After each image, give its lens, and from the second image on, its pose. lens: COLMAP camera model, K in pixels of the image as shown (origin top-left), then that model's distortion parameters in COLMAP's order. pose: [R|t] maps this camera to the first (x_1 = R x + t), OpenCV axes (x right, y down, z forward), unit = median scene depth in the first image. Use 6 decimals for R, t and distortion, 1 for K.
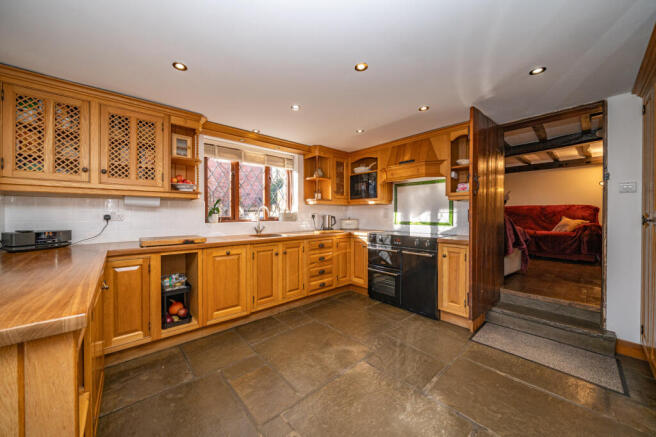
lens RADIAL K [[231.4, 0, 322.2], [0, 231.4, 217.3], [0, 0, 1]] dist [-0.000529, -0.000054]
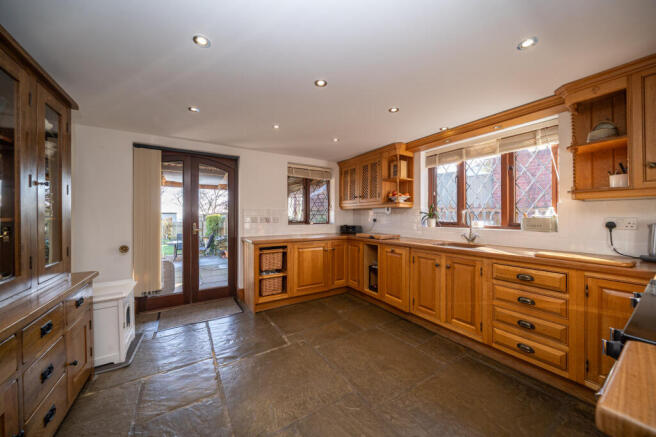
lens RADIAL K [[231.4, 0, 326.9], [0, 231.4, 216.2], [0, 0, 1]] dist [-0.000529, -0.000054]
pose [[-0.159464, 0.005071, -0.987191, 0.722114], [-0.008145, 0.999946, 0.006452, -0.029410], [0.987170, 0.009070, -0.159414, 0.714172]]
